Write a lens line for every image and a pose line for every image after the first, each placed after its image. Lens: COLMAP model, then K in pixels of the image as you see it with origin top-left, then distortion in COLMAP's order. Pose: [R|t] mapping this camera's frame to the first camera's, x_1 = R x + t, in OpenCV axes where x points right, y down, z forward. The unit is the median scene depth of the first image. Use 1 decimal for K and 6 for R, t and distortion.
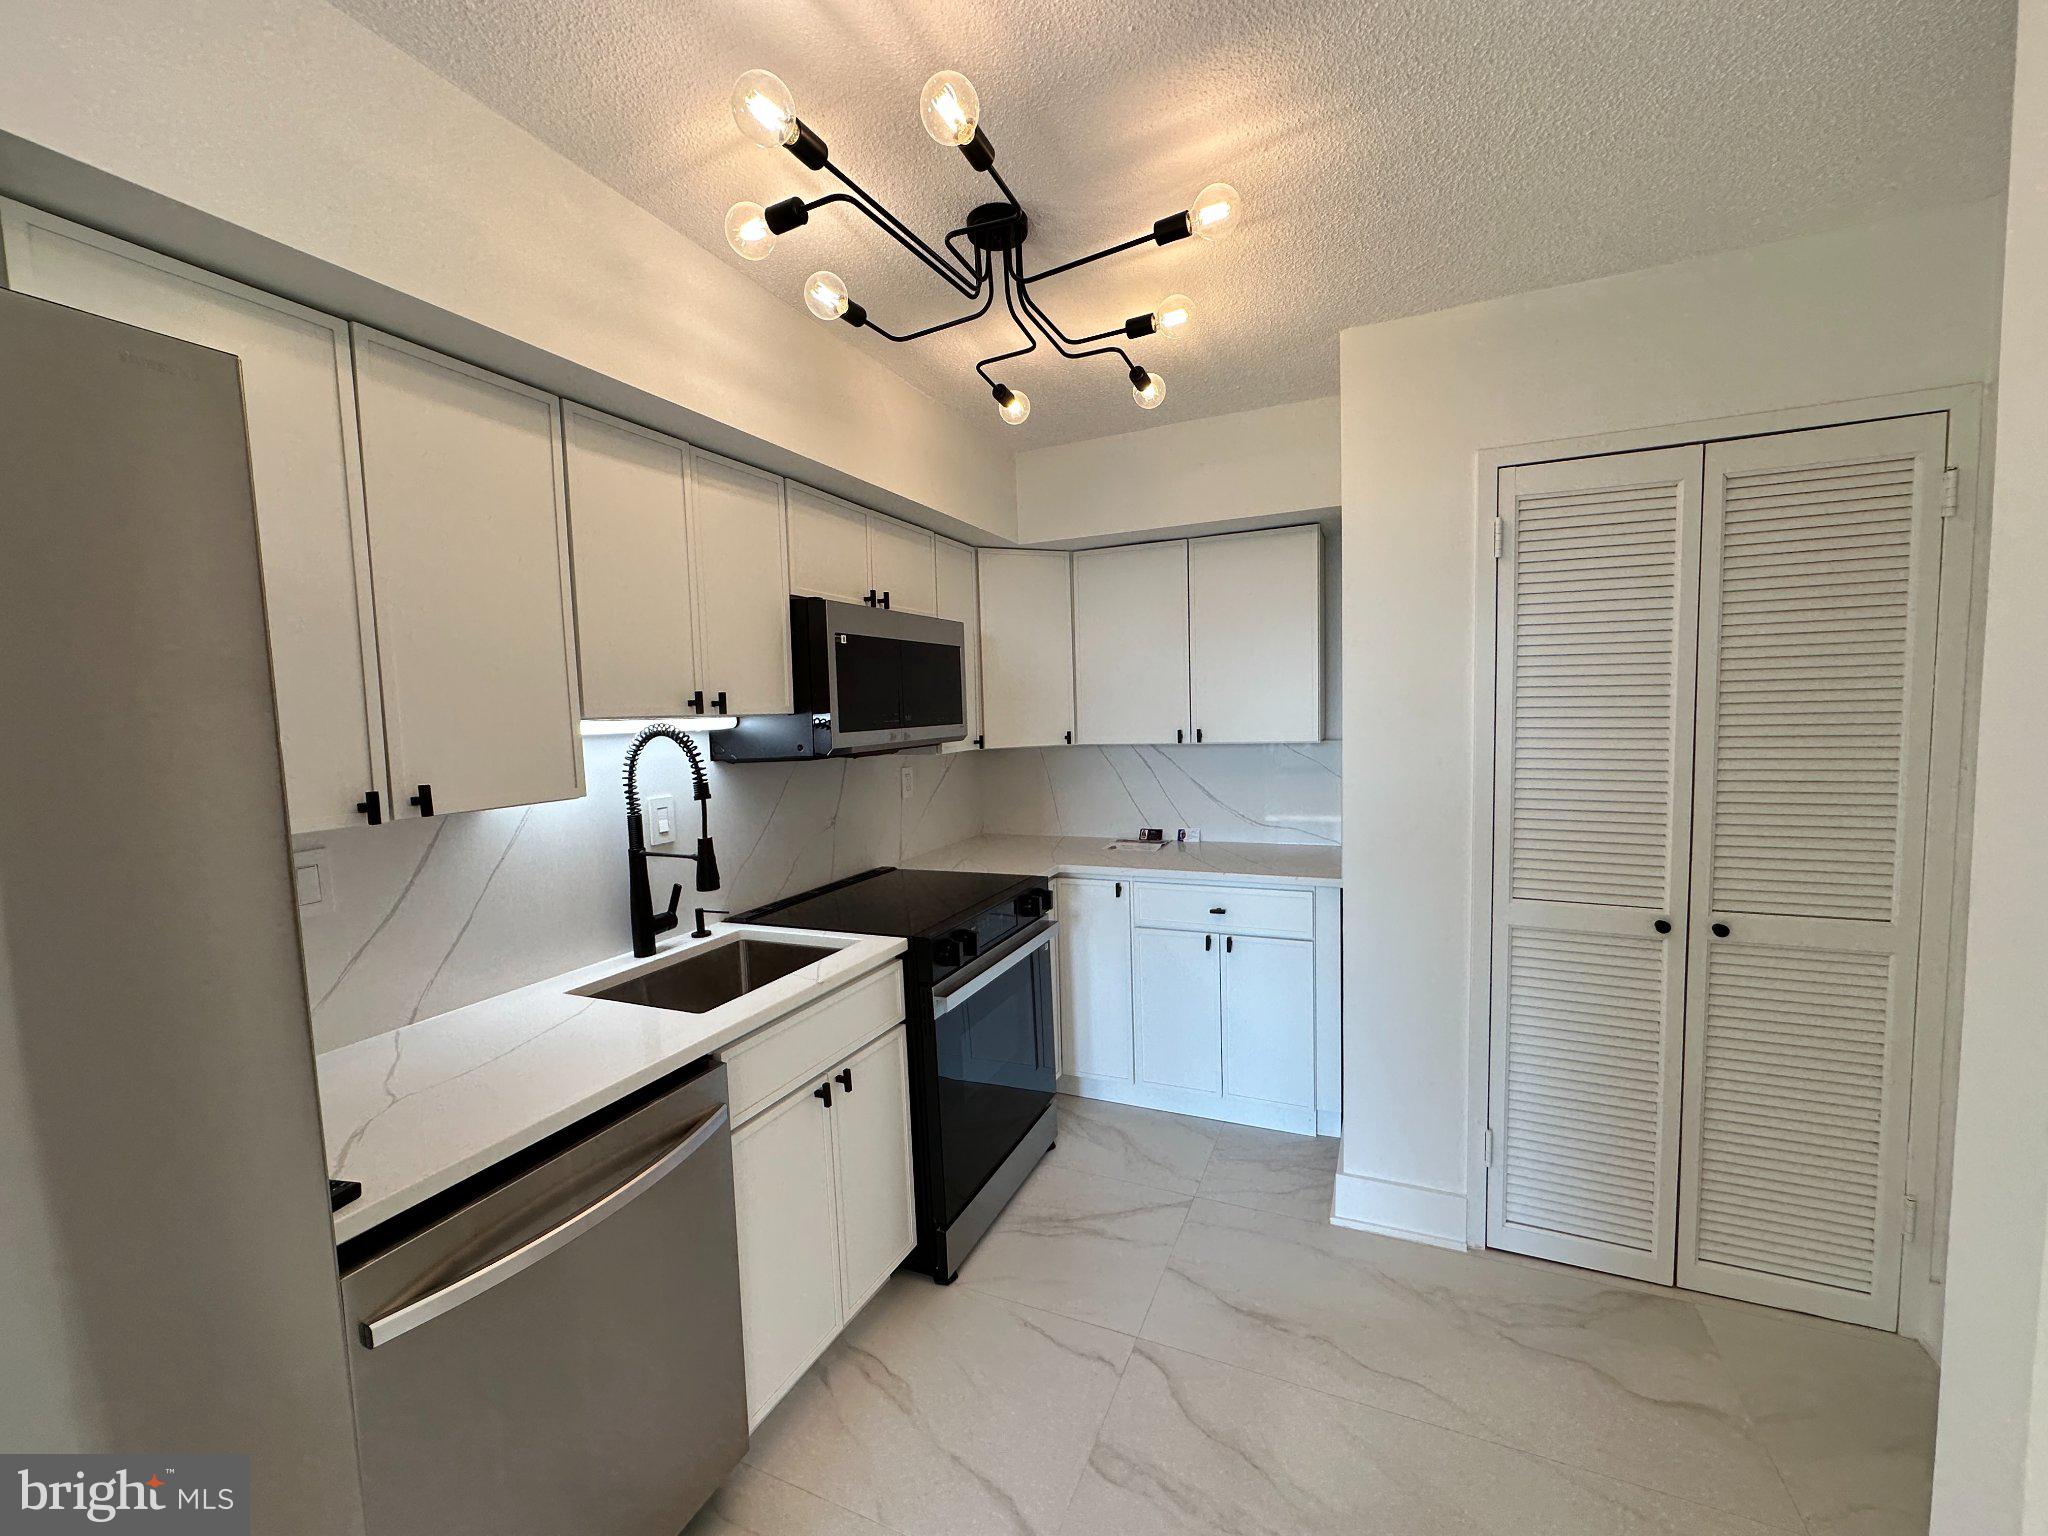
lens RADIAL K [[821.5, 0, 1022.8], [0, 821.5, 769.8], [0, 0, 1]] dist [-0.000431, -0.000140]
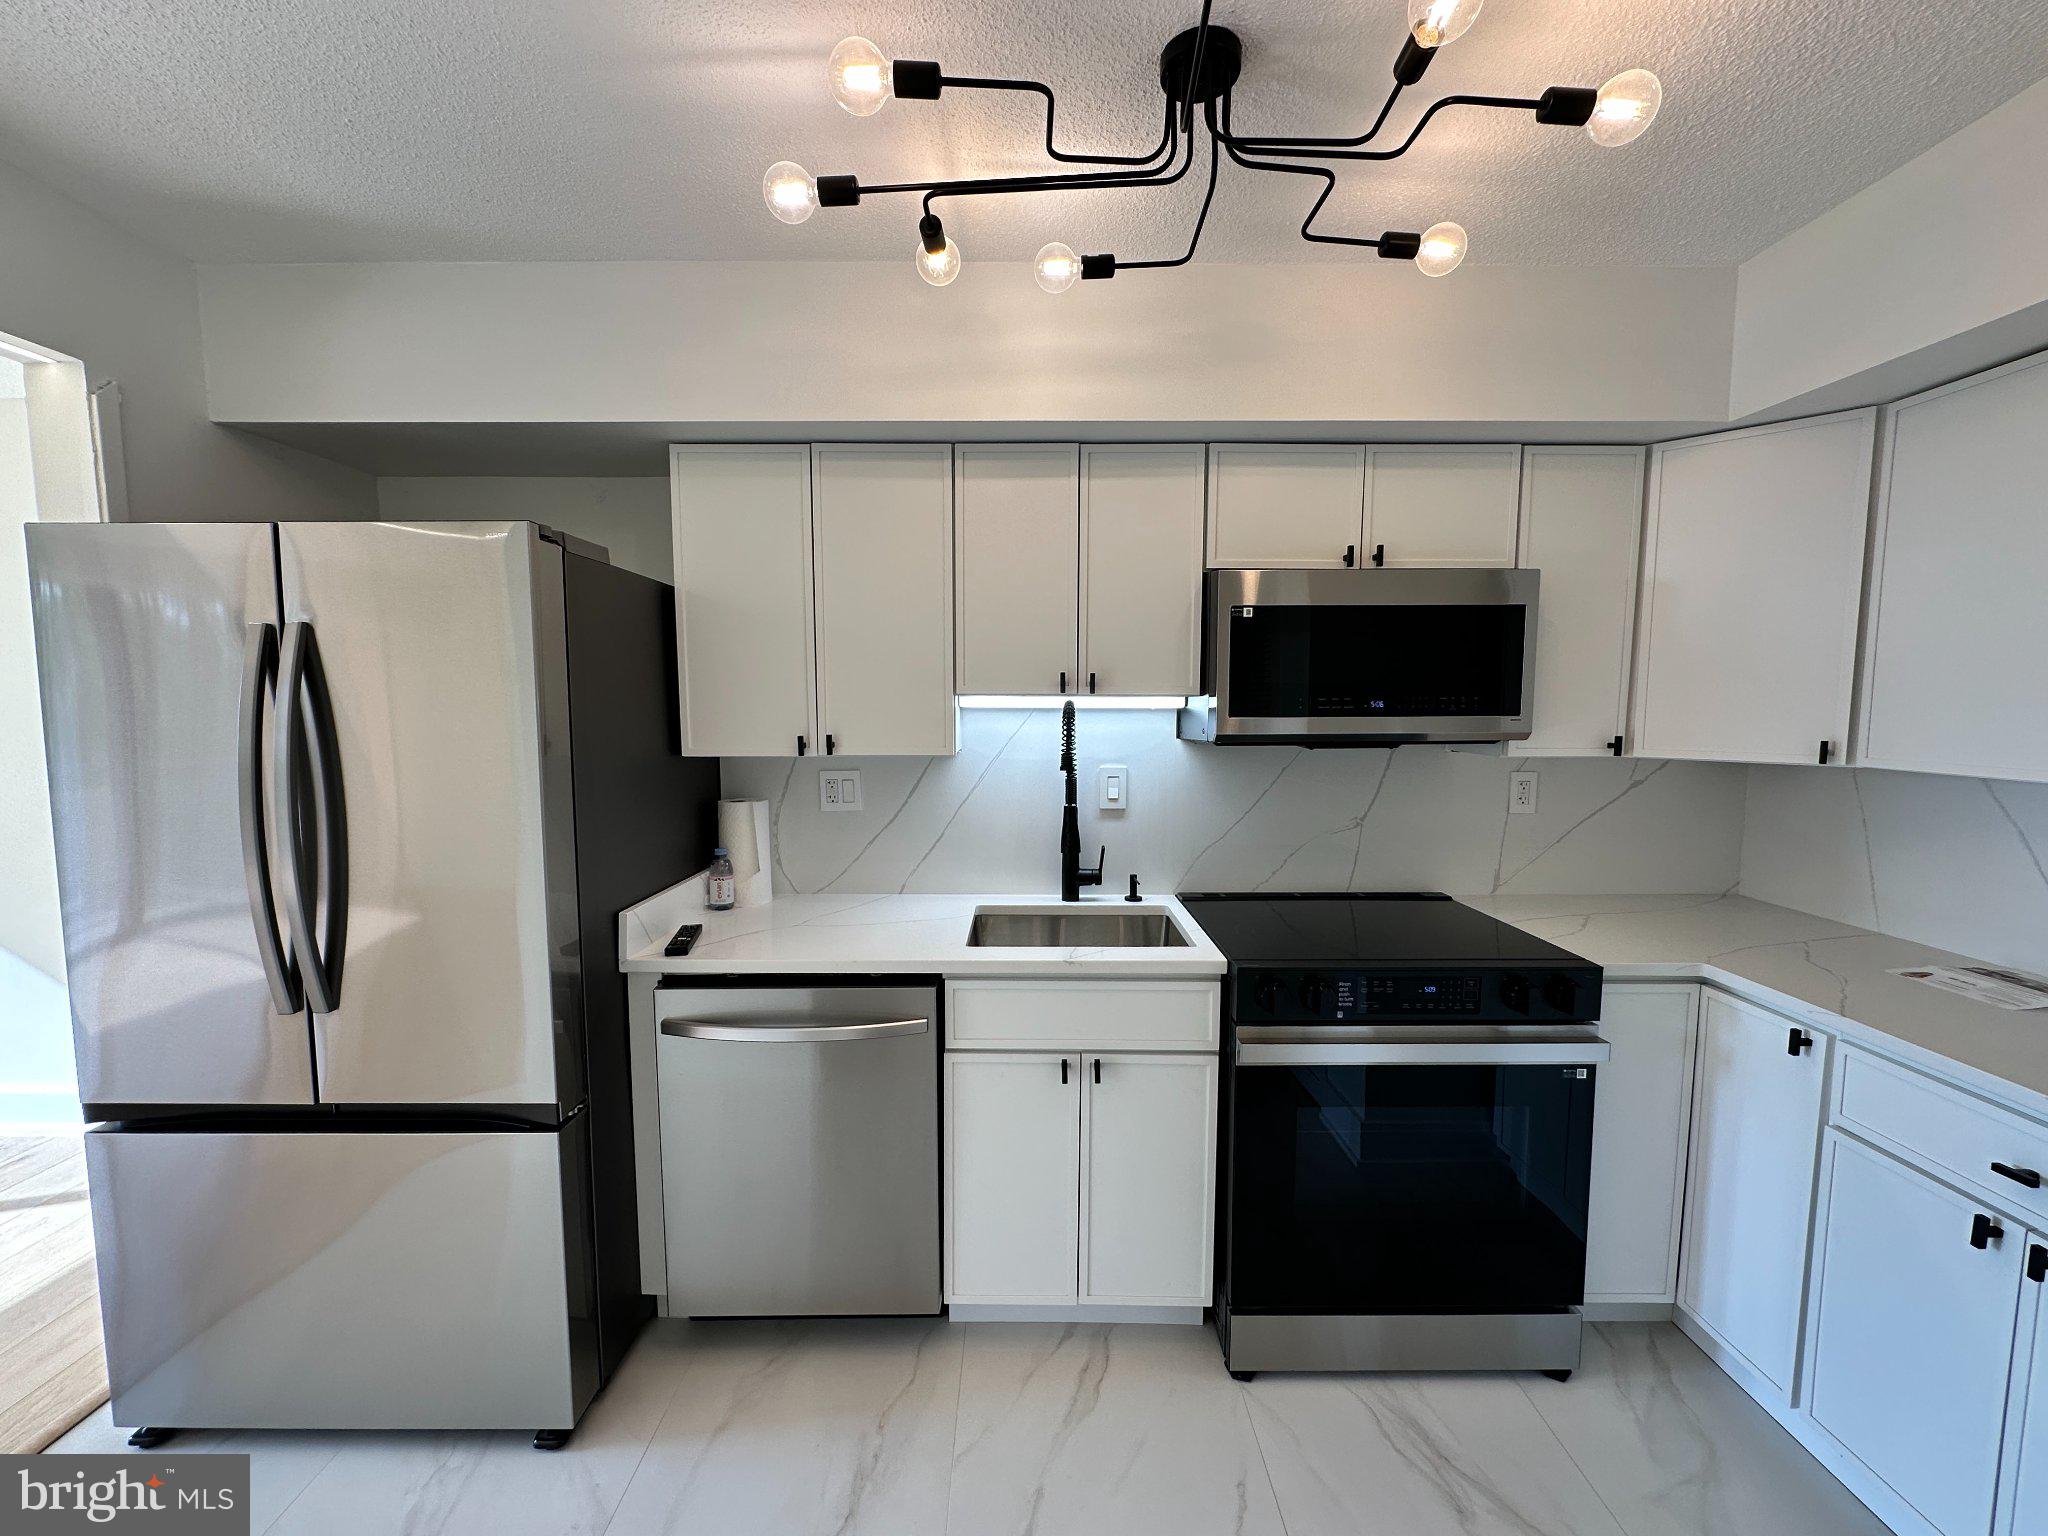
lens RADIAL K [[821.5, 0, 1026.6], [0, 821.5, 767.0], [0, 0, 1]] dist [-0.000431, -0.000140]
pose [[0.409485, 0.110961, -0.905544, 0.508023], [-0.078946, 0.993163, 0.085998, -0.051792], [0.908895, 0.036274, 0.415445, 0.426419]]
